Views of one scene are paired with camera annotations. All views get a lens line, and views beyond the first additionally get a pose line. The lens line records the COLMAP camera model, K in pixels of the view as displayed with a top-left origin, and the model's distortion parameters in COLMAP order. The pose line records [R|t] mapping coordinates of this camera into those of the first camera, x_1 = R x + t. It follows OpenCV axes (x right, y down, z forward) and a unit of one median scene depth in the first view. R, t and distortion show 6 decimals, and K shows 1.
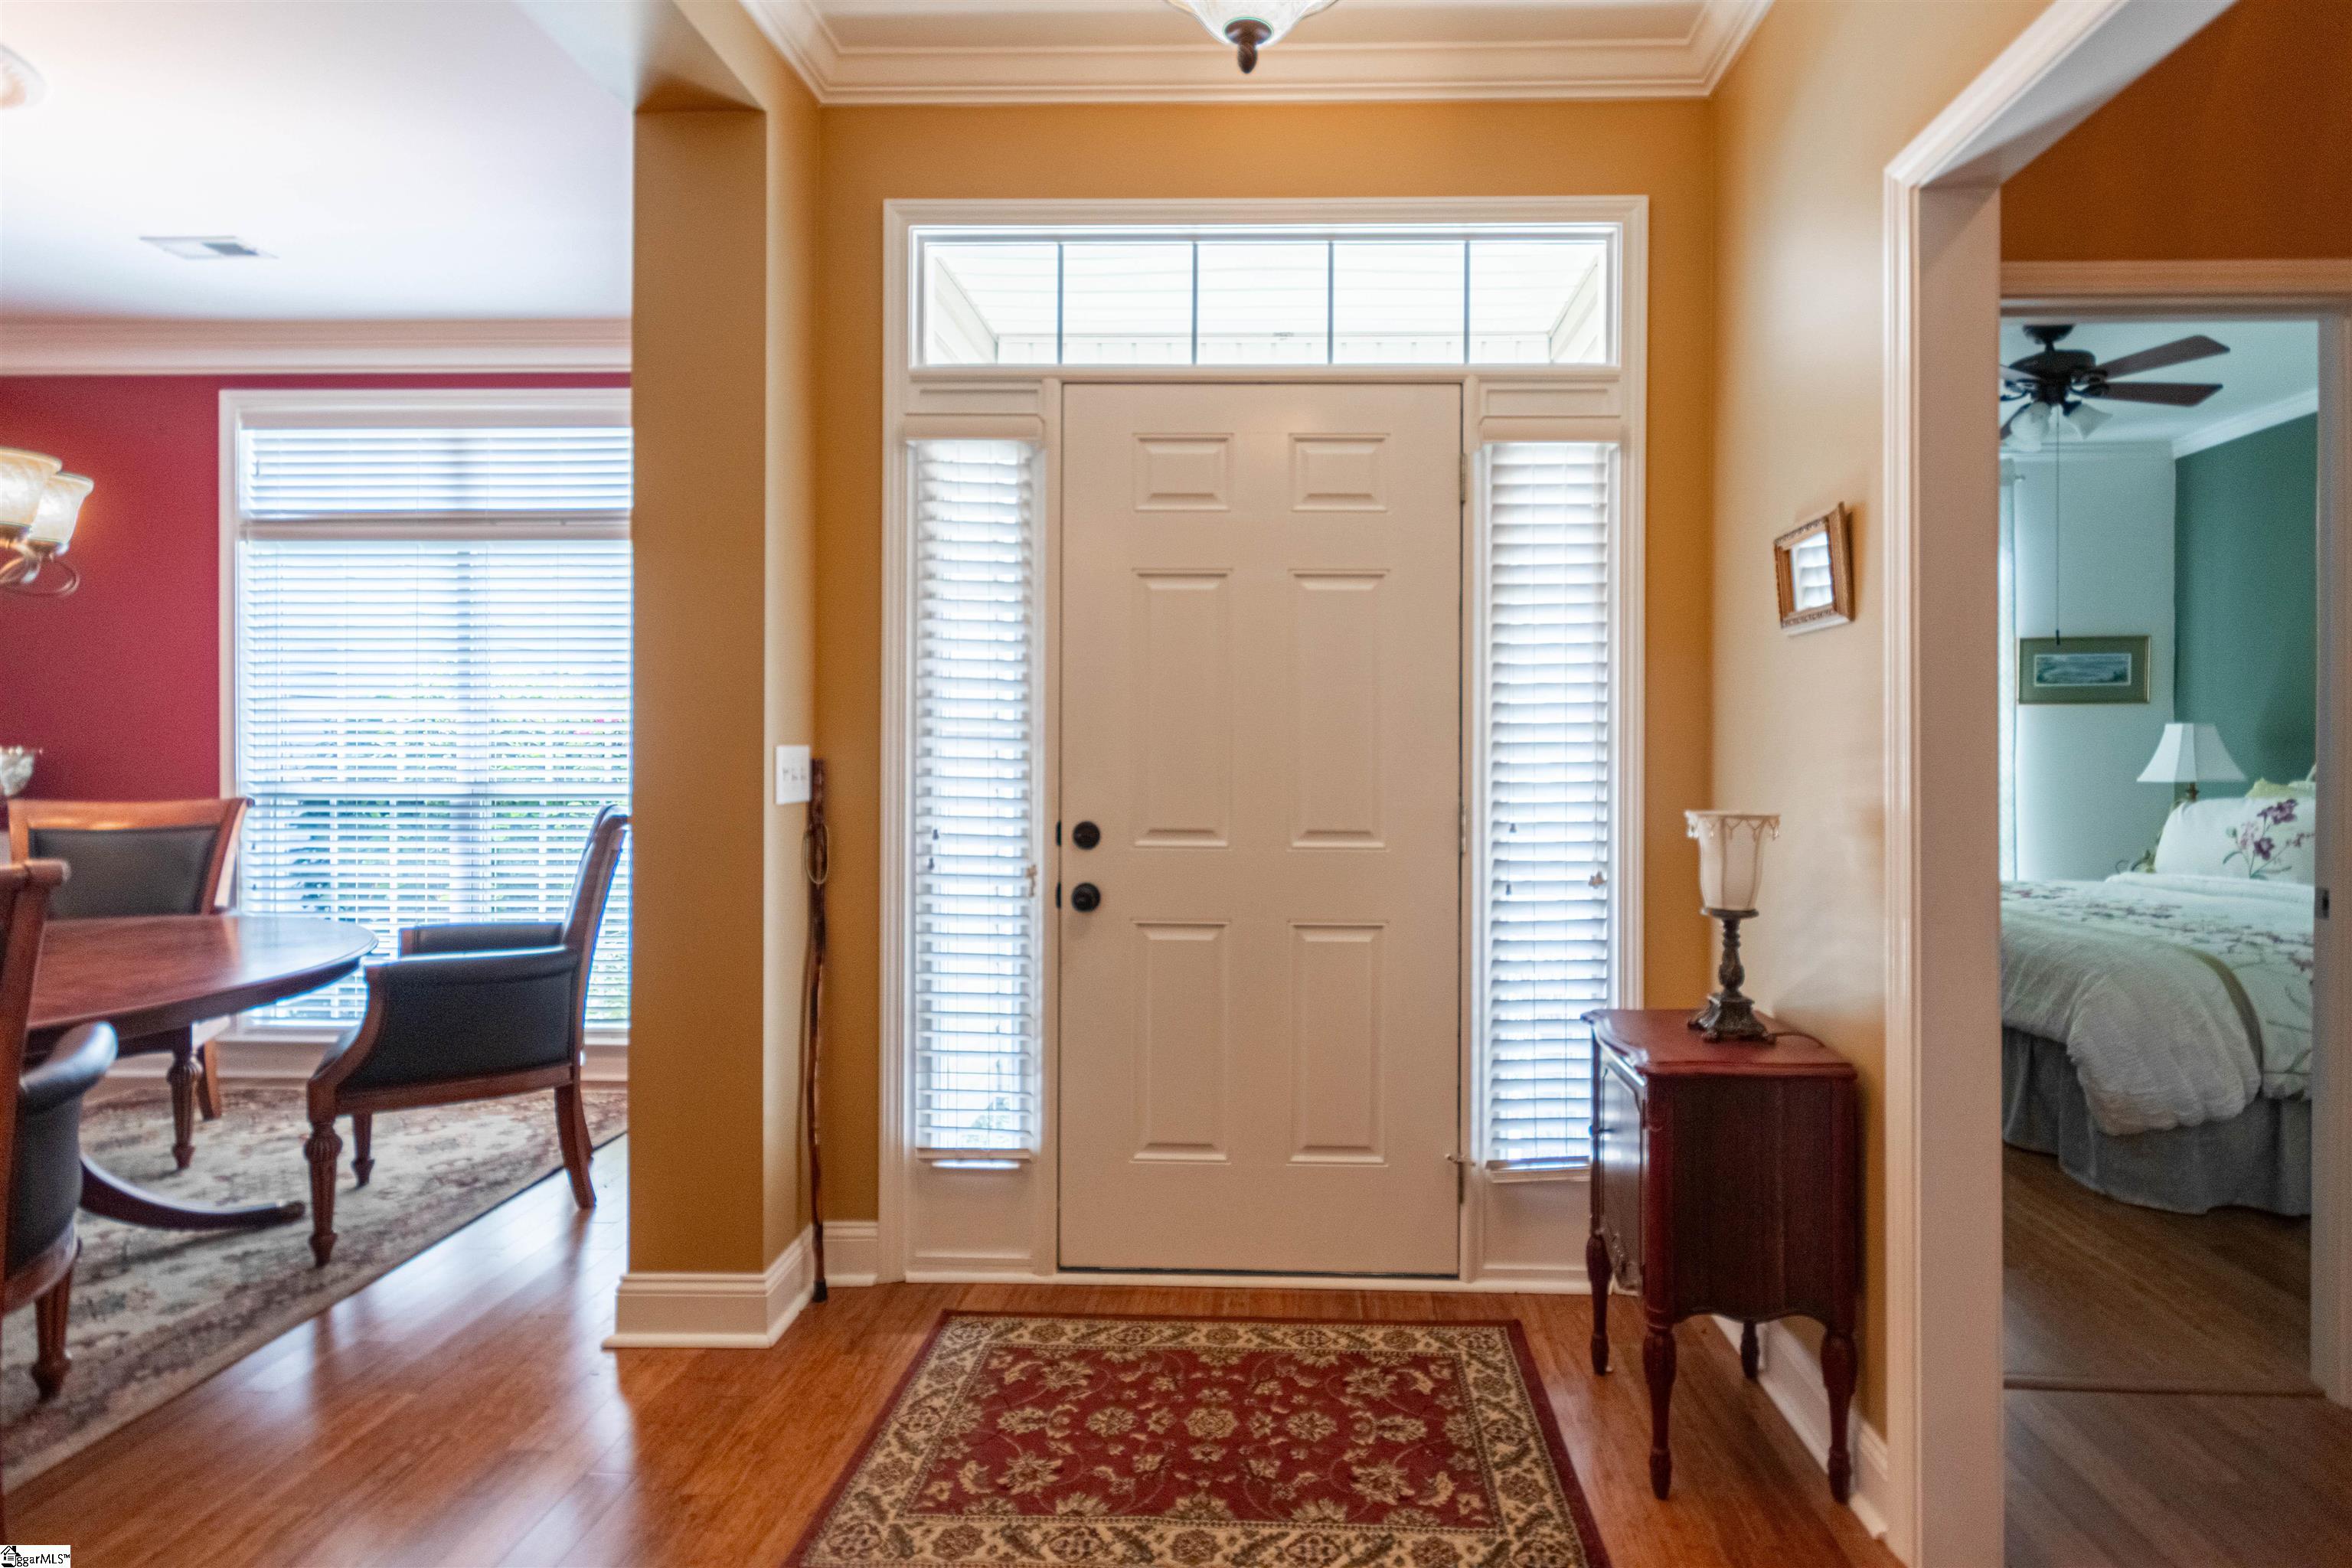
lens RADIAL K [[1050.4, 0, 1178.3], [0, 1050.4, 749.0], [0, 0, 1]] dist [0.000889, -0.000303]
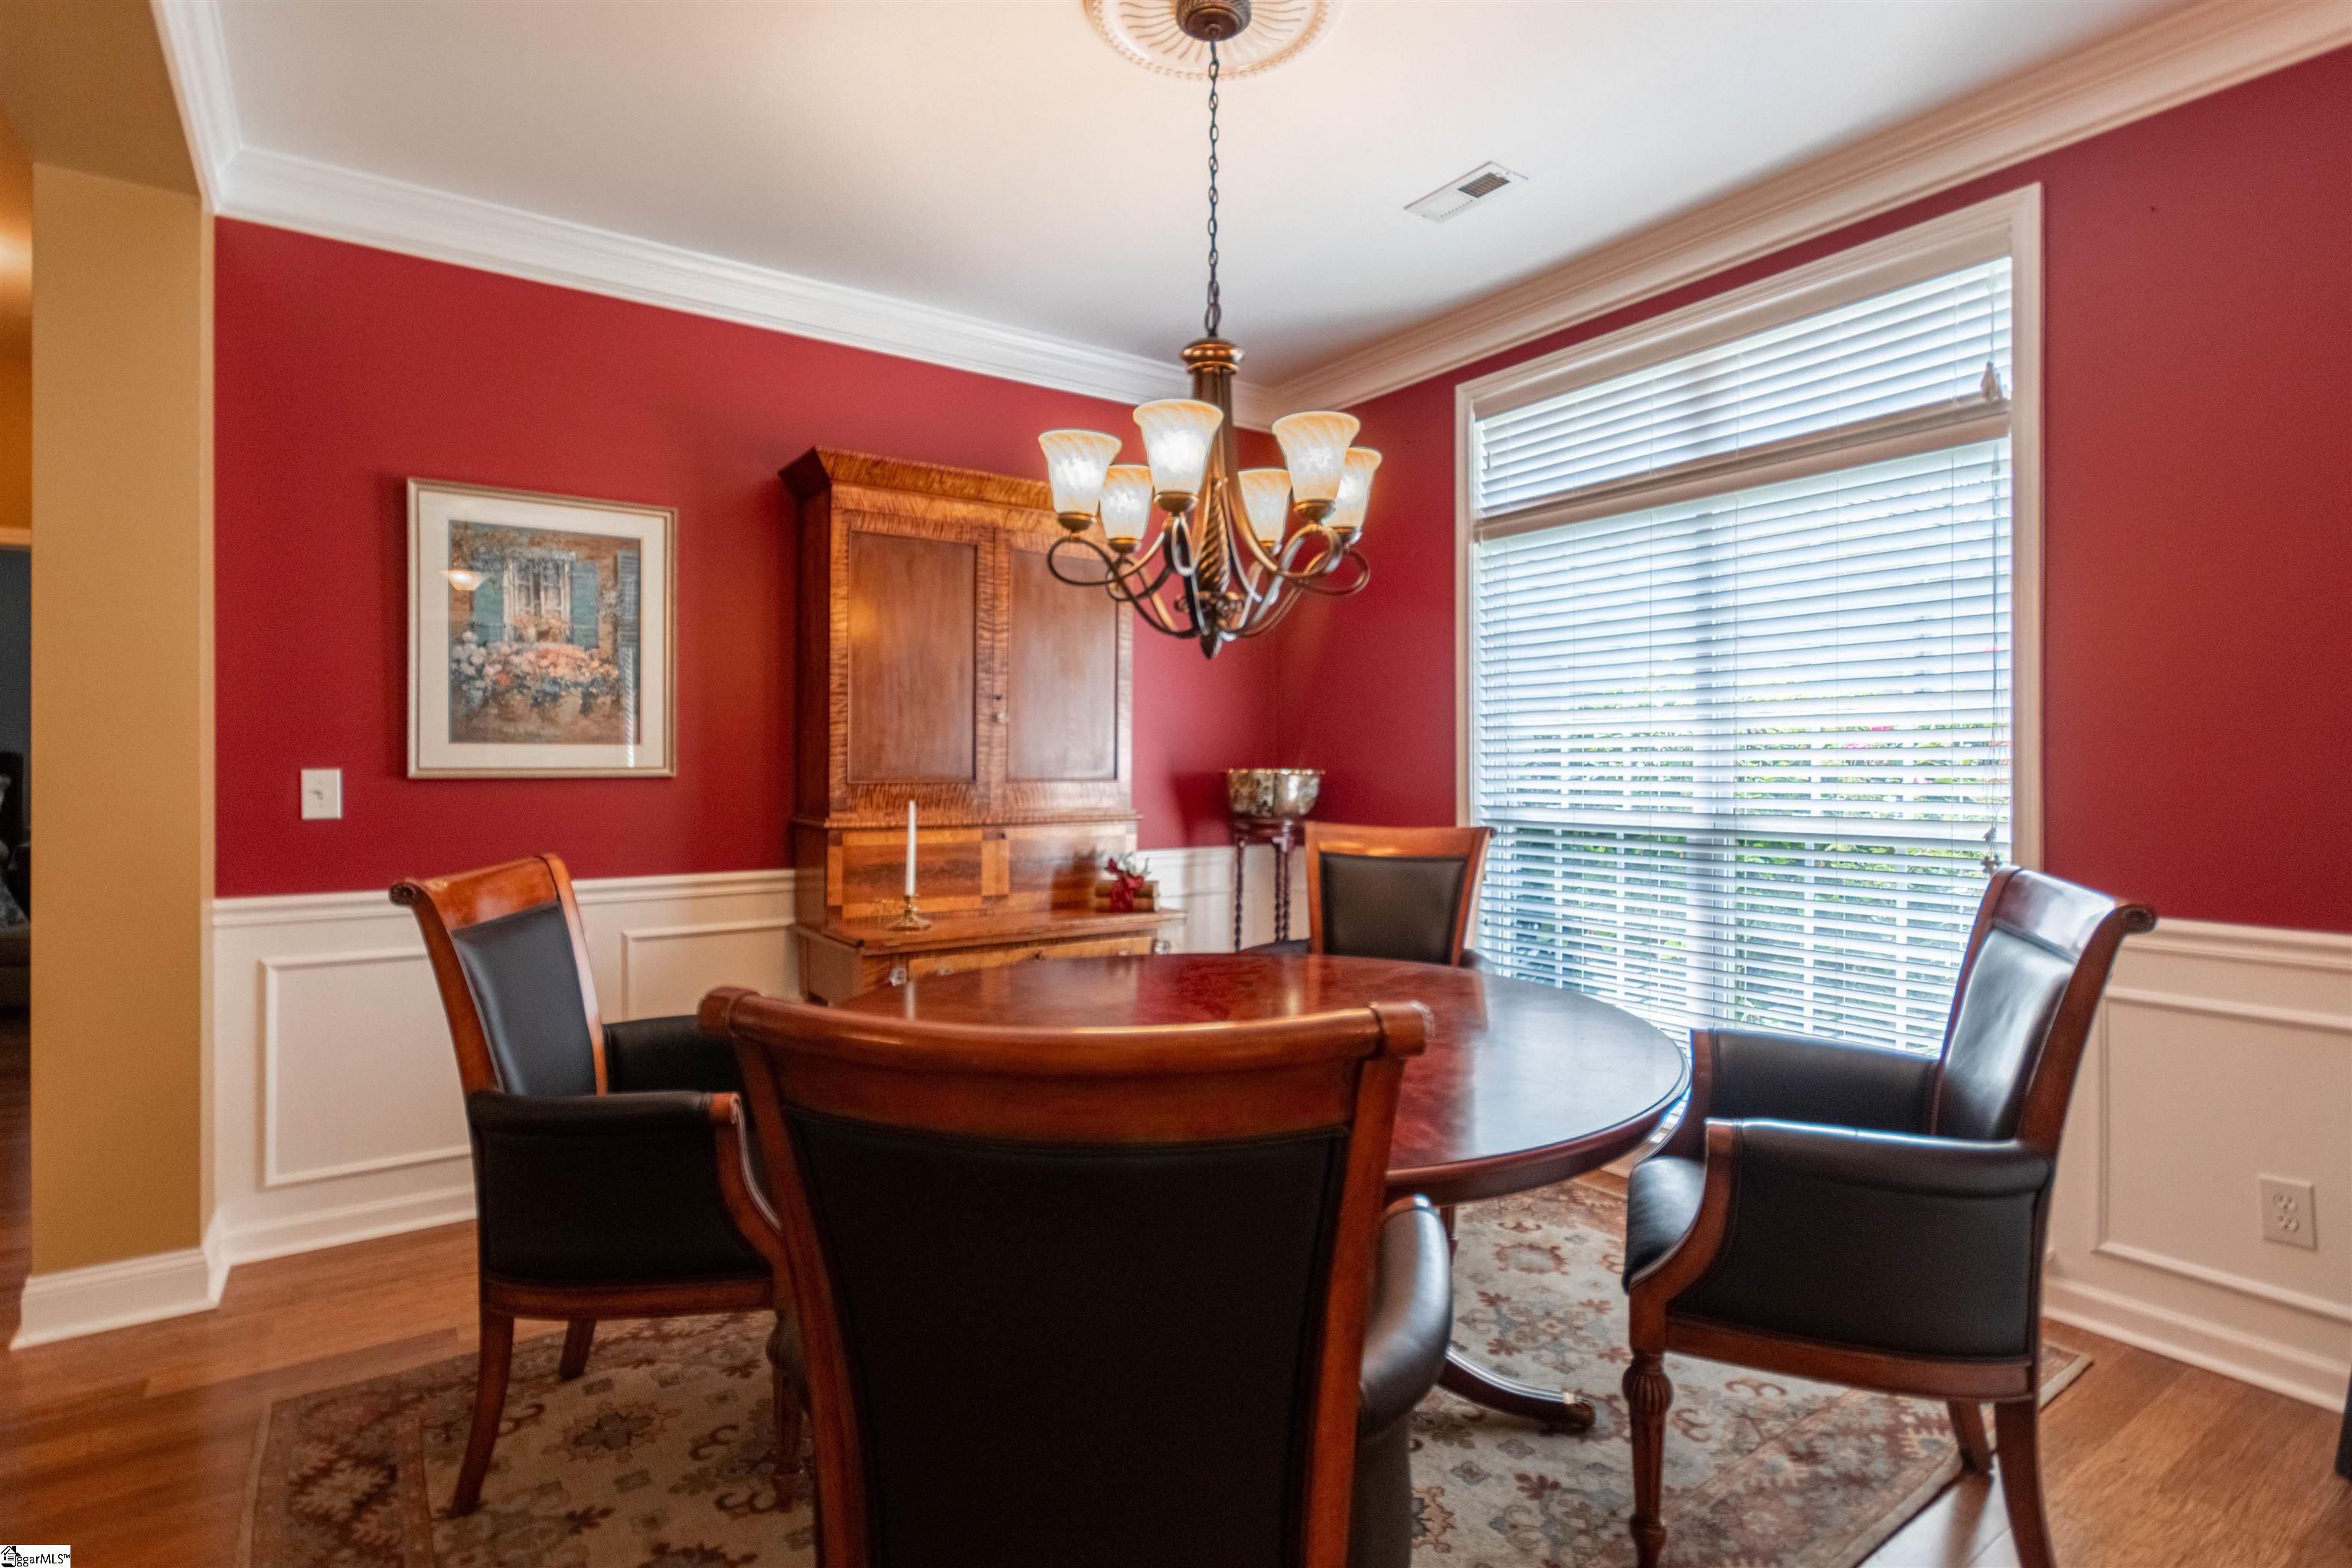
lens RADIAL K [[1097.0, 0, 1170.8], [0, 1097.0, 790.7], [0, 0, 1]] dist [0.002202, 0.001283]
pose [[0.585205, 0.015264, -0.810741, -0.266764], [-0.000970, 0.999835, 0.018124, 0.000674], [0.810884, -0.009820, 0.585124, 0.222845]]
